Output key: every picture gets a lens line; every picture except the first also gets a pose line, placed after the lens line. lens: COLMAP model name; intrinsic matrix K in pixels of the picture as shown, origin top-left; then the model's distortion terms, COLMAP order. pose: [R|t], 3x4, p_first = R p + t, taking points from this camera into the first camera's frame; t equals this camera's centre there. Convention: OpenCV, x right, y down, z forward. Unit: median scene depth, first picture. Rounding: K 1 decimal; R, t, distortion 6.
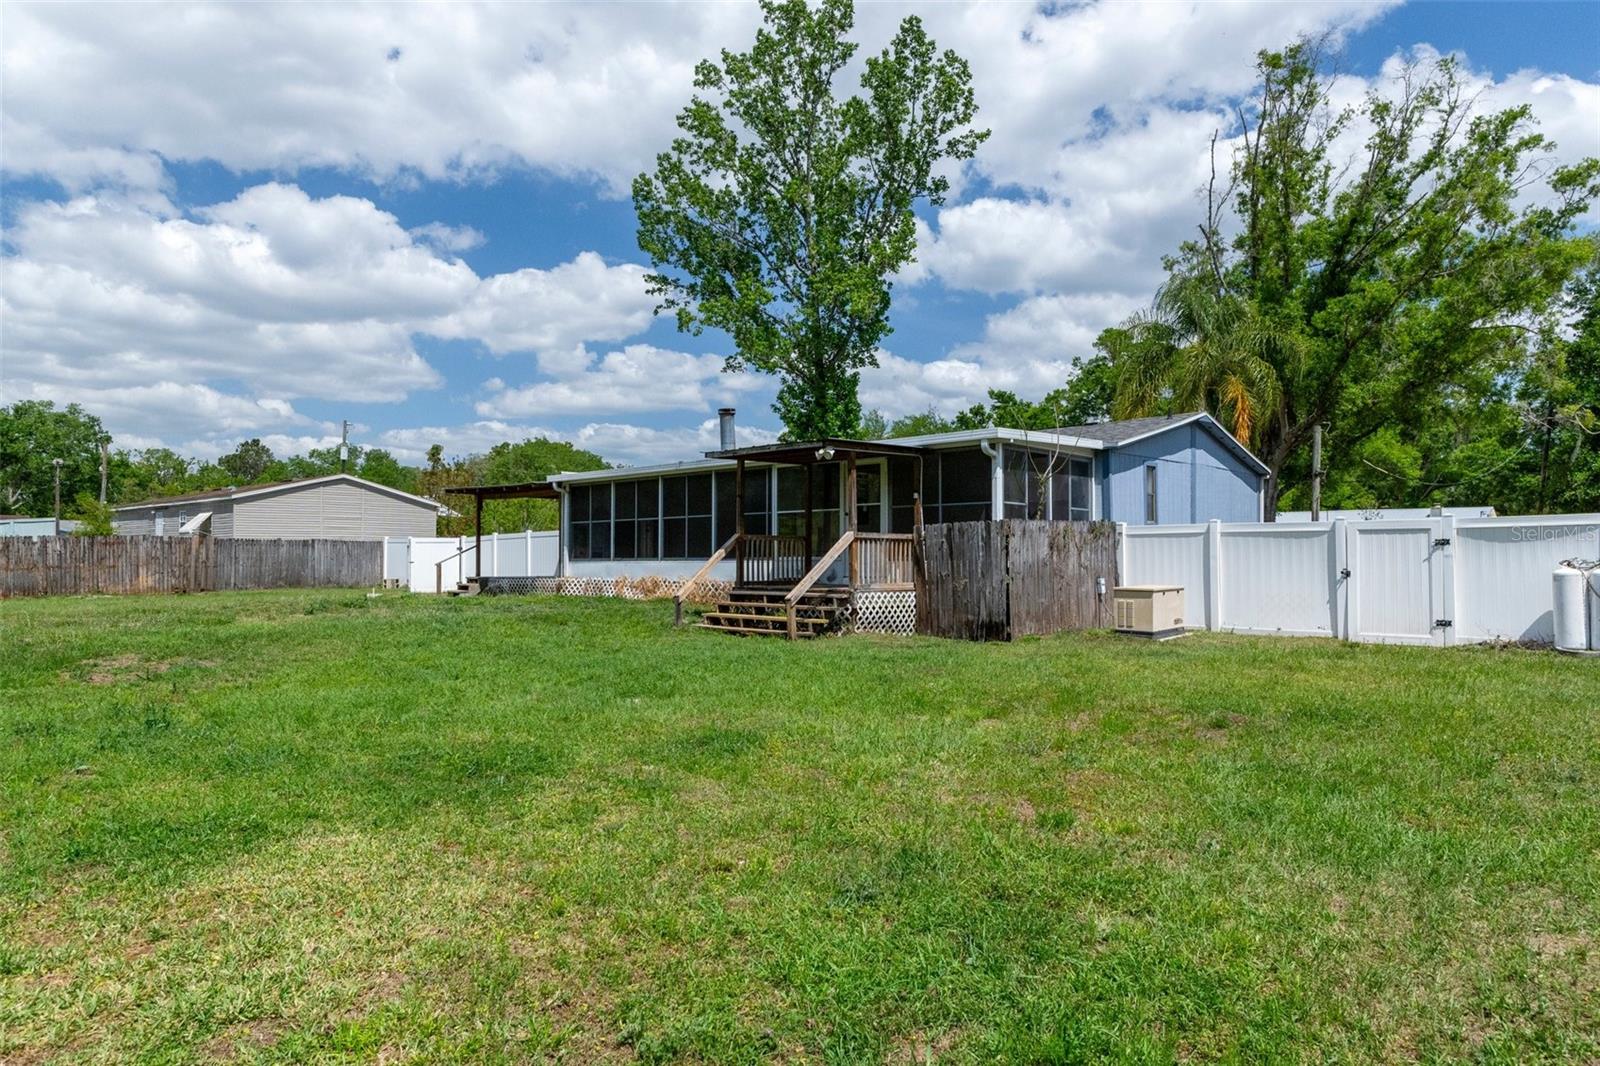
lens RADIAL K [[977.3, 0, 802.9], [0, 977.3, 526.5], [0, 0, 1]] dist [-0.003227, 0.003997]
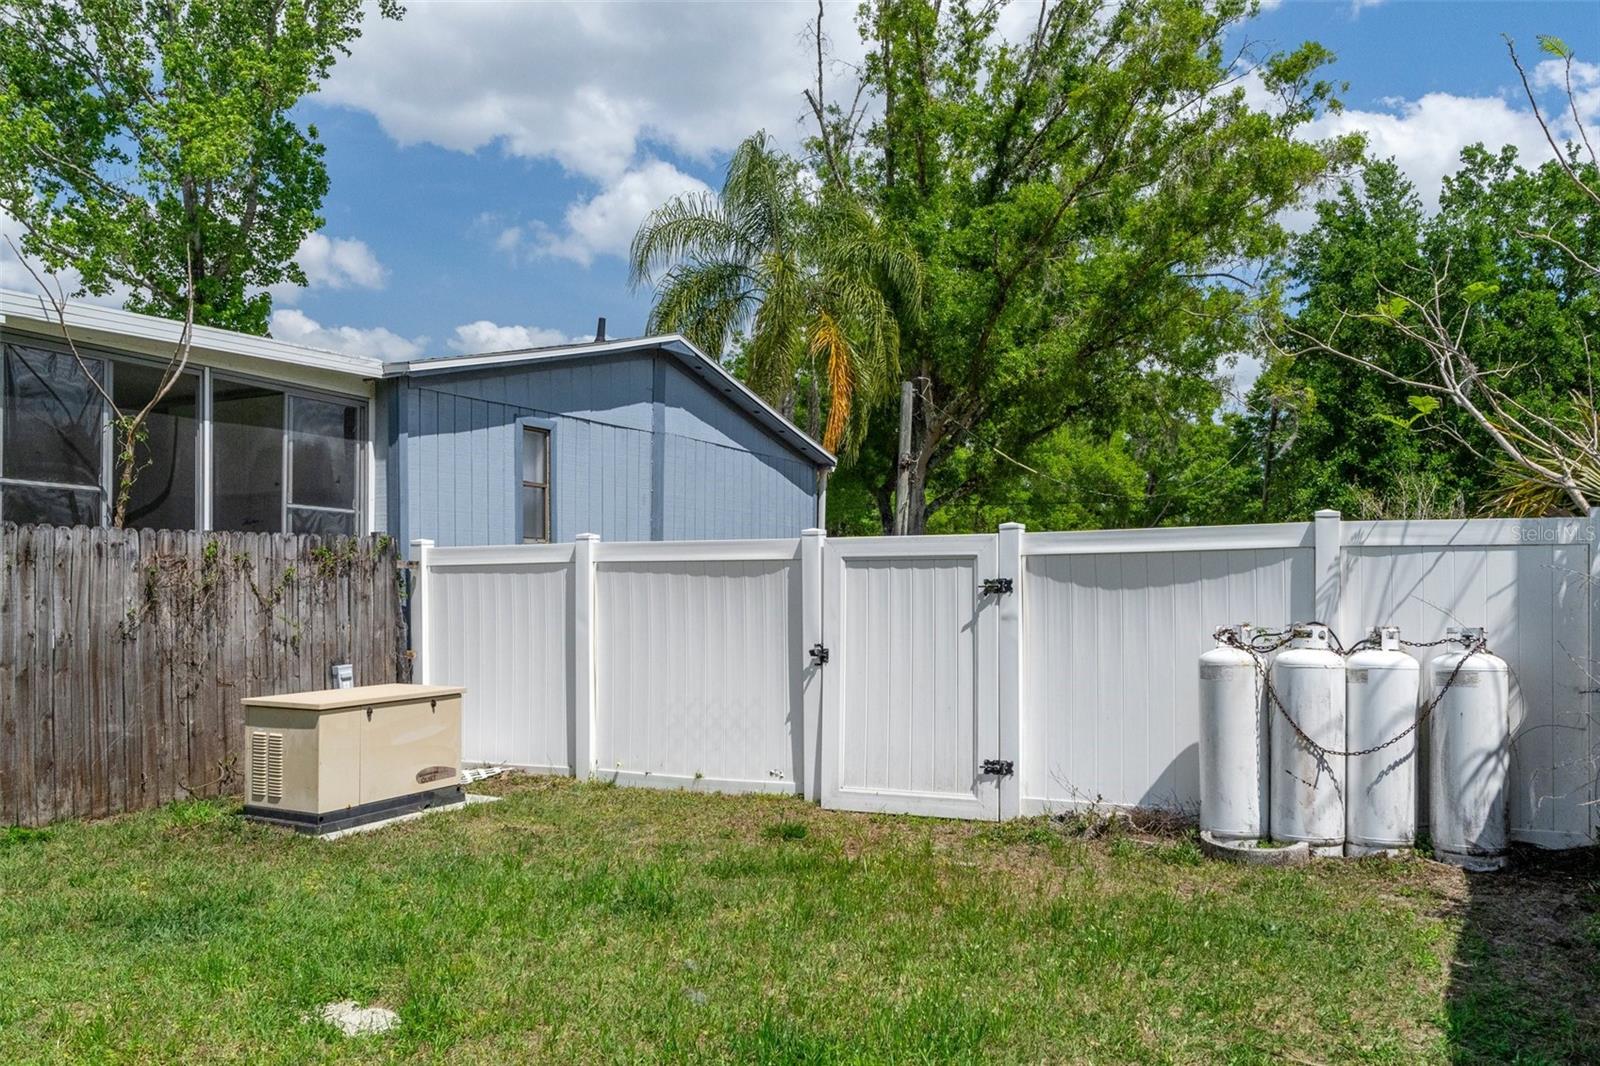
lens RADIAL K [[1247.5, 0, 780.2], [0, 1247.5, 577.7], [0, 0, 1]] dist [-0.013725, -0.007653]
pose [[0.964534, 0.003852, 0.263929, 0.265569], [-0.008259, 0.999844, 0.015590, 0.002635], [-0.263828, -0.017217, 0.964416, 0.310437]]
